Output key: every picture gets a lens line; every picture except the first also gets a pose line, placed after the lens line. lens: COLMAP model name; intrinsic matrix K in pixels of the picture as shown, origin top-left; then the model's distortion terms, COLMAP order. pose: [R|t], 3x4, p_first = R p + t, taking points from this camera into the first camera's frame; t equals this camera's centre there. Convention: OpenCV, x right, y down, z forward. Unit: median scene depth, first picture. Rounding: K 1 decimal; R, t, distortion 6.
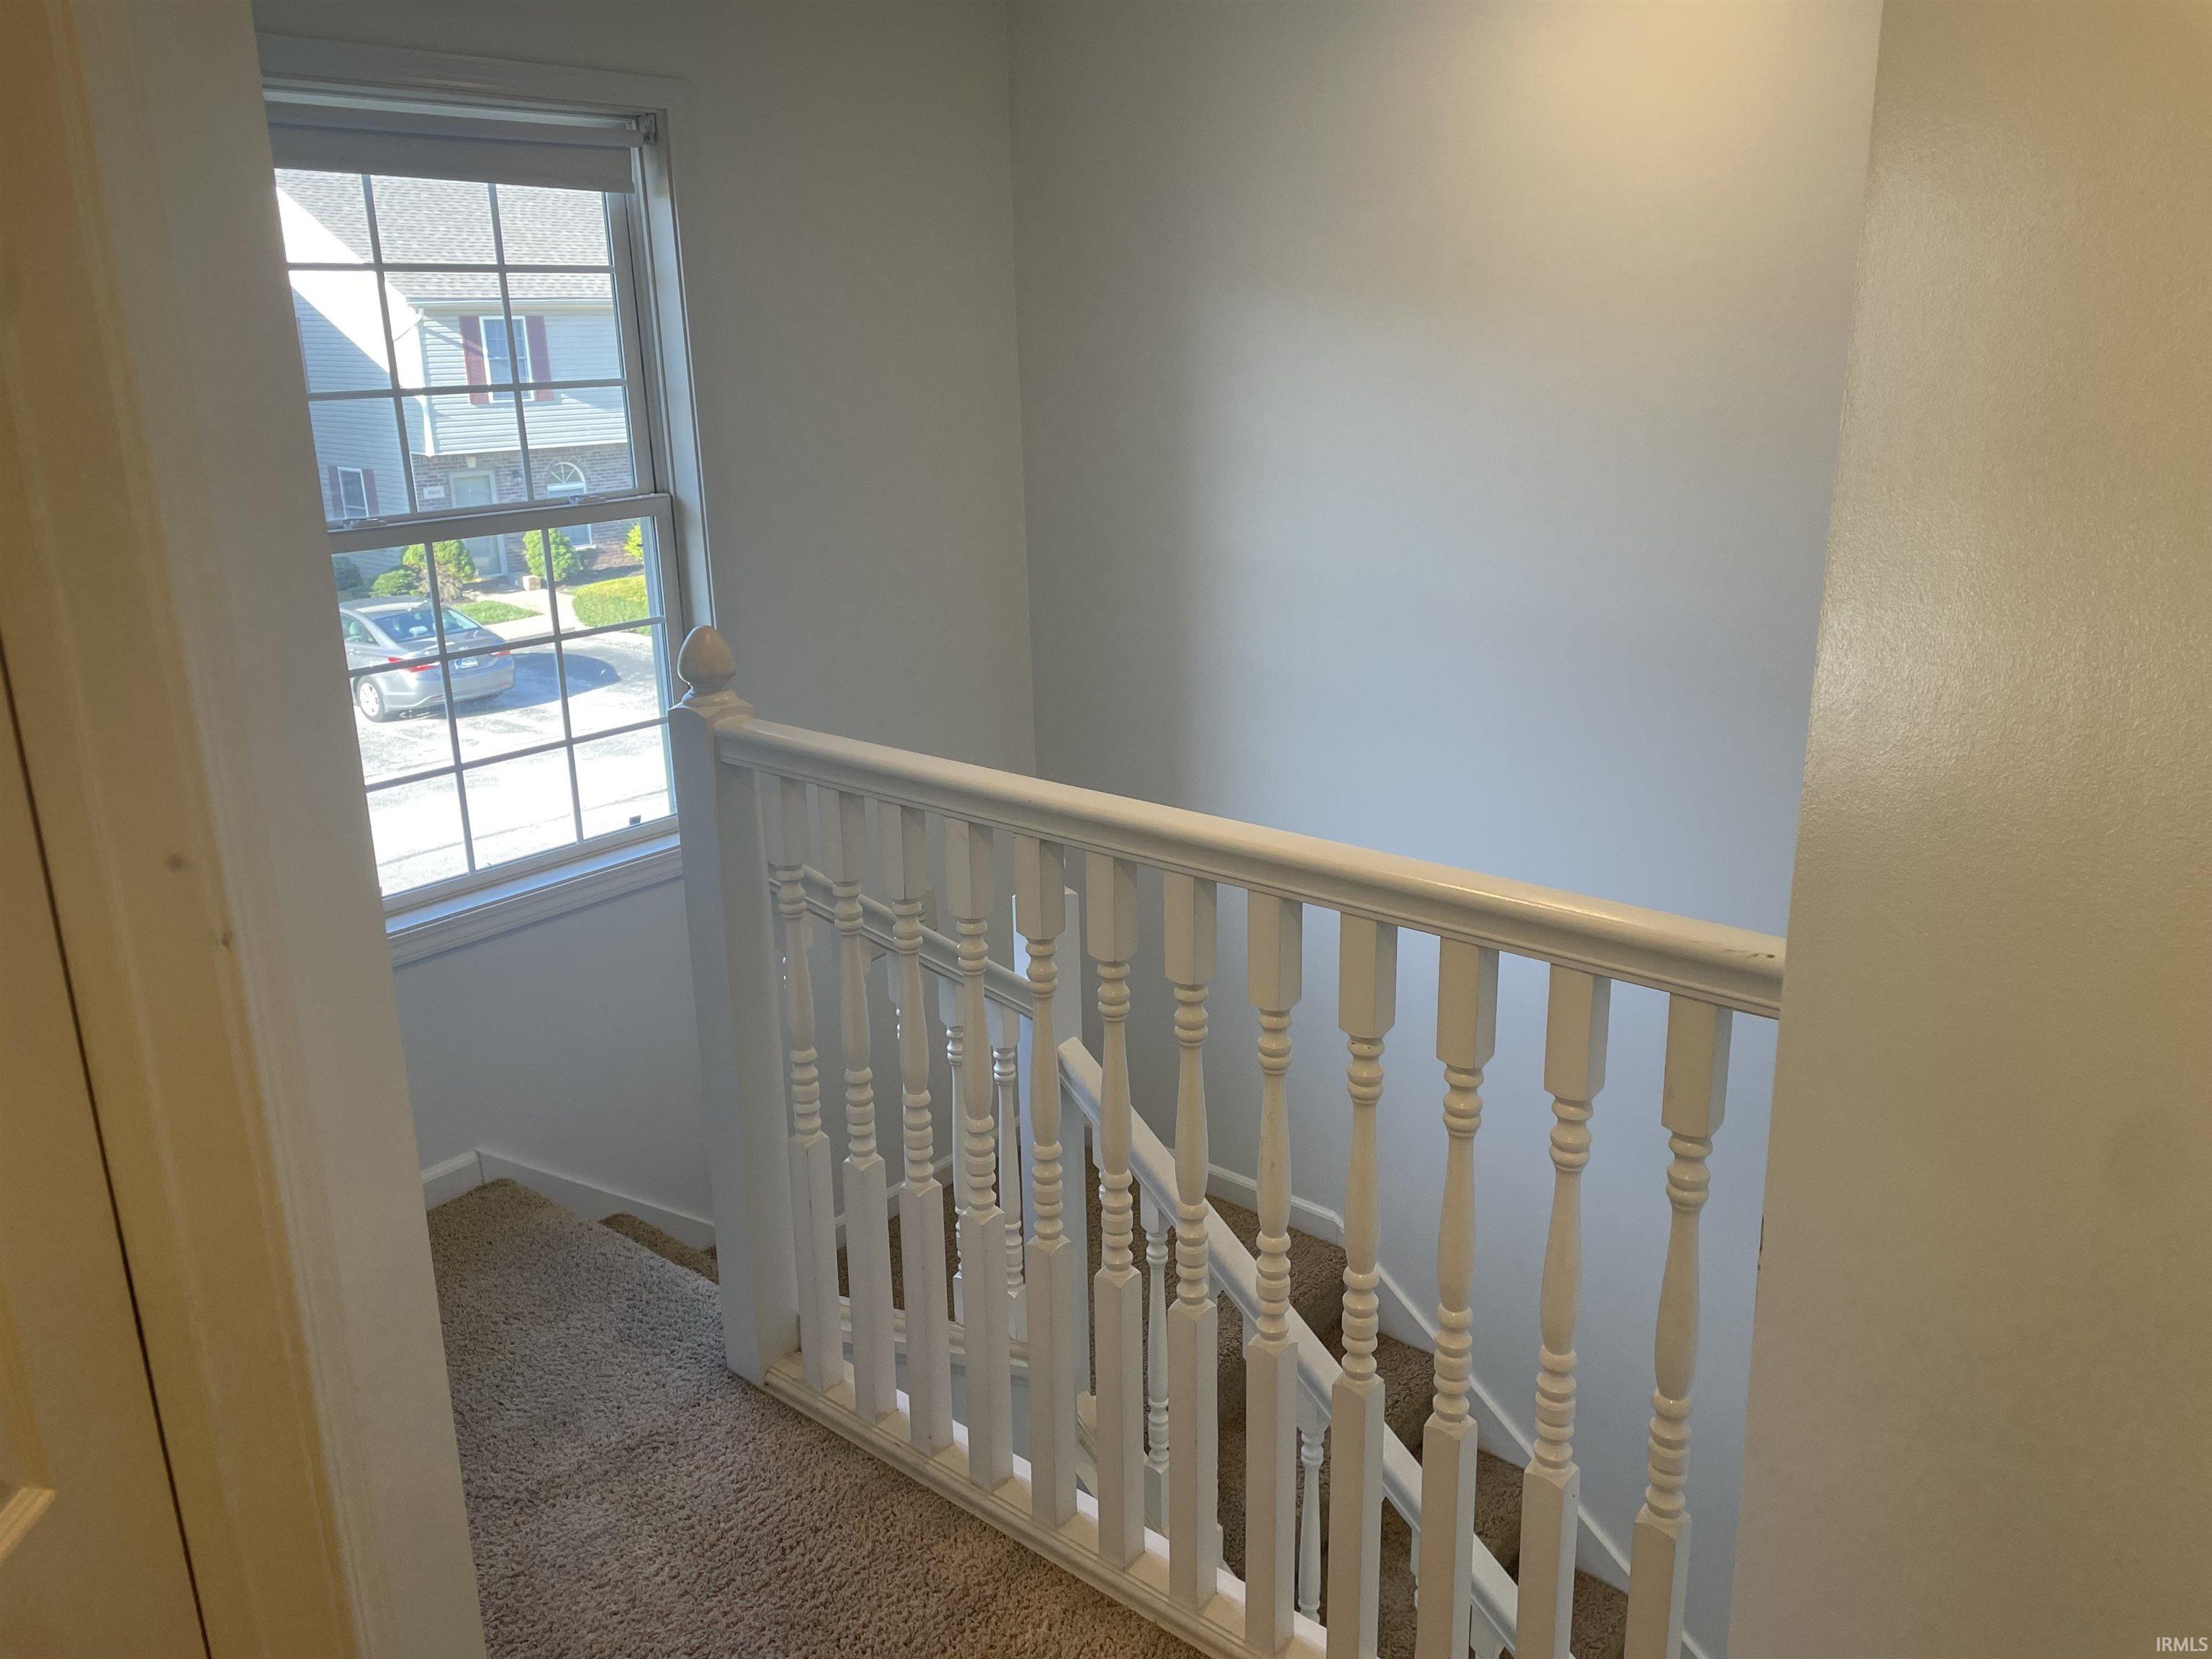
lens RADIAL K [[1654.2, 0, 1116.2], [0, 1654.2, 808.8], [0, 0, 1]] dist [0.107285, -0.141229]
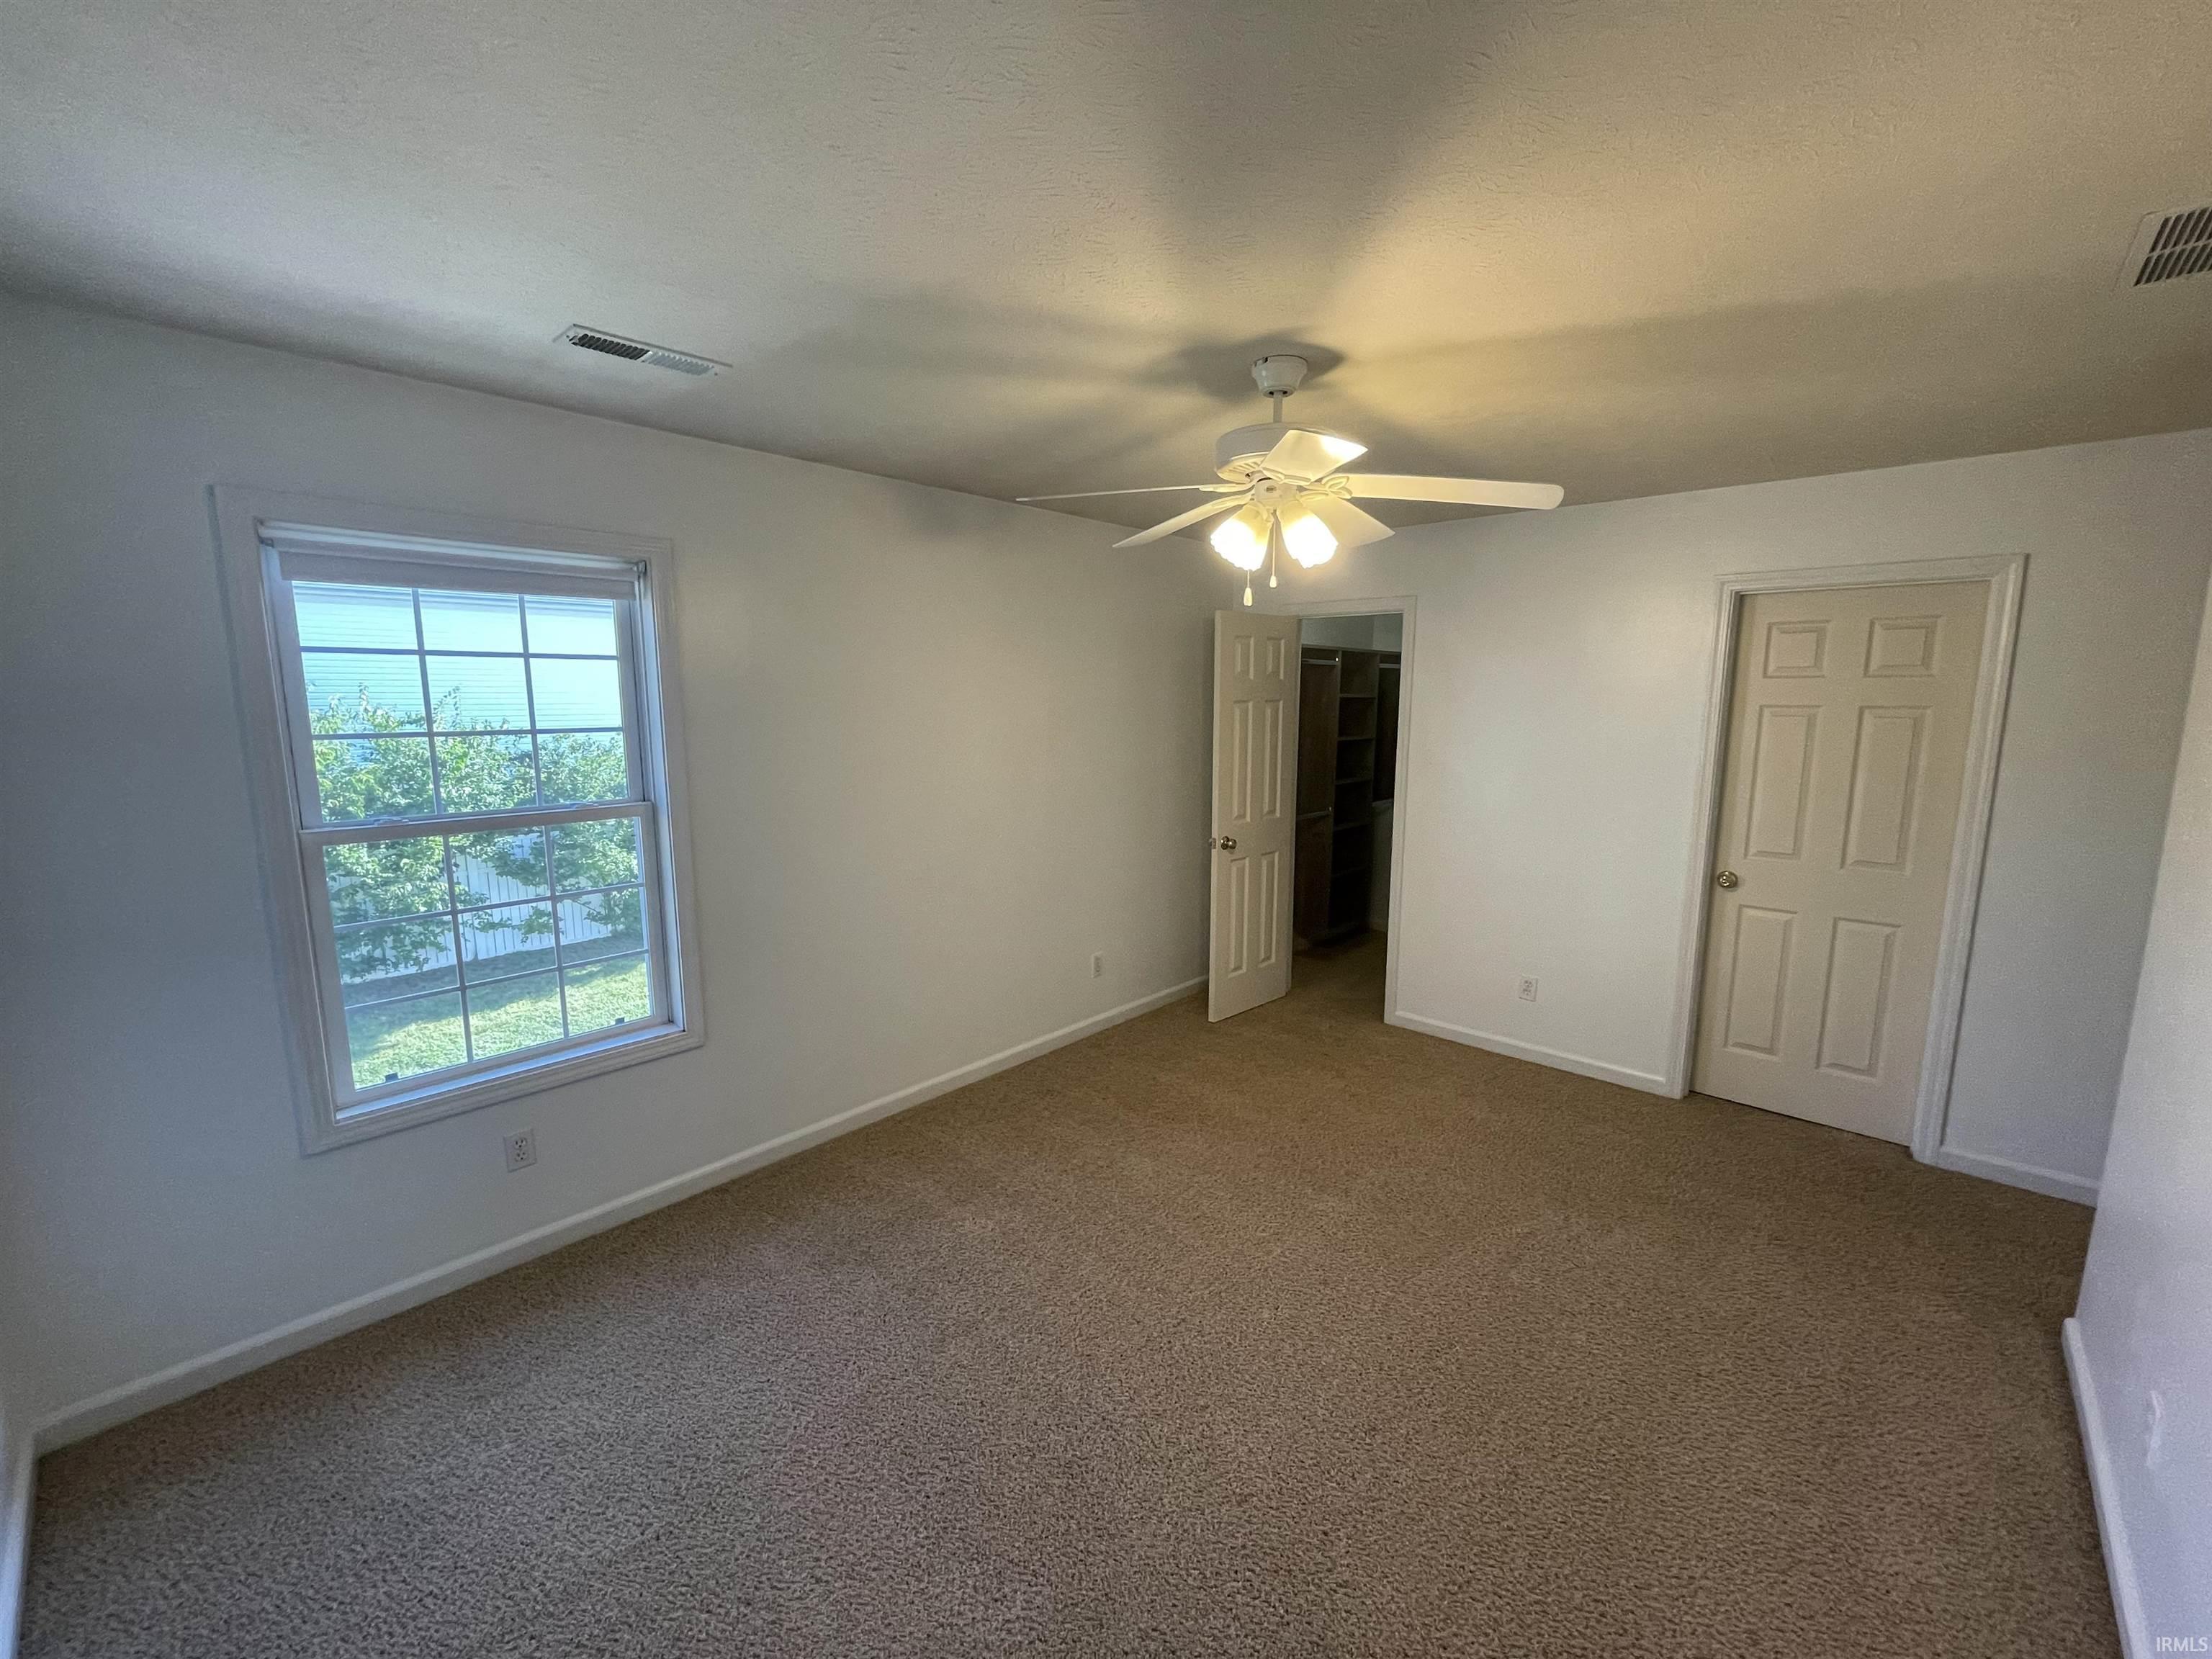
lens RADIAL K [[908.5, 0, 1115.0], [0, 908.5, 829.6], [0, 0, 1]] dist [-0.000037, -0.000166]
pose [[0.997784, 0.030475, -0.059154, 0.205380], [-0.038241, 0.990114, -0.134954, -0.075368], [0.054457, 0.136917, 0.989085, 0.240500]]
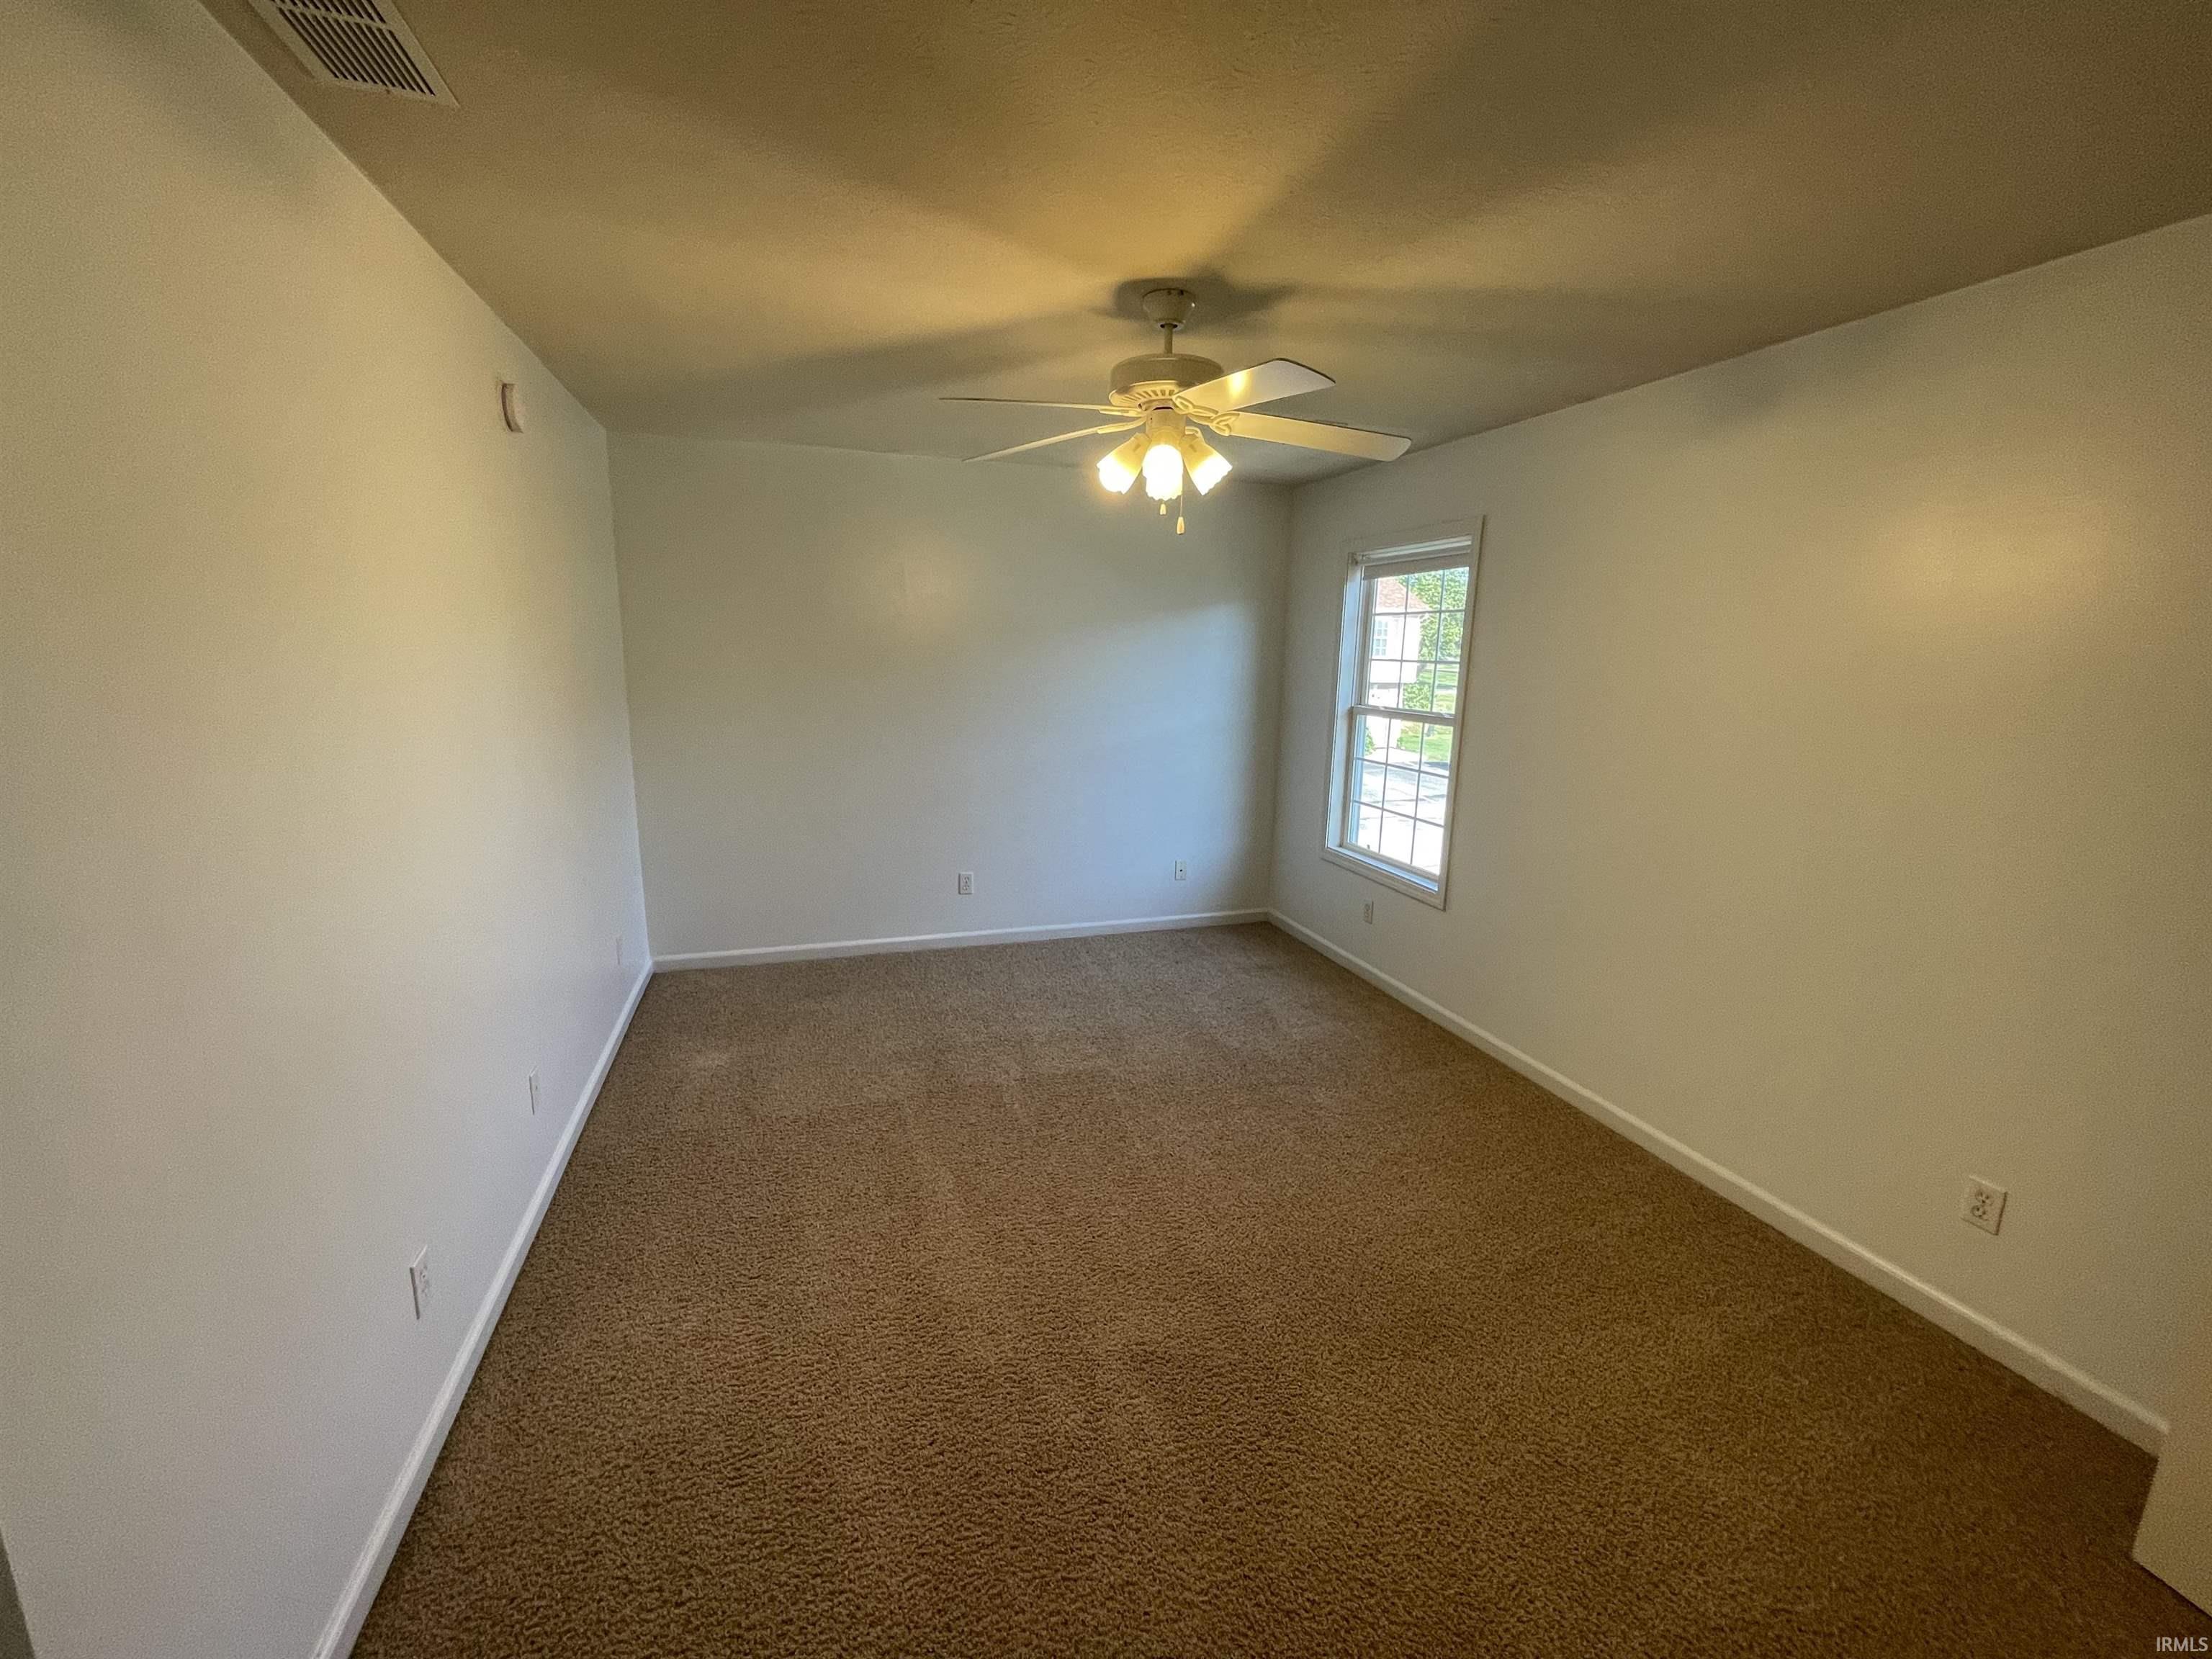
lens RADIAL K [[908.5, 0, 1115.0], [0, 908.5, 829.6], [0, 0, 1]] dist [-0.000037, -0.000166]
pose [[-0.546530, 0.167149, -0.820589, 0.936256], [-0.253336, 0.900967, 0.352249, -0.373191], [0.798202, 0.400400, -0.450061, 1.297507]]
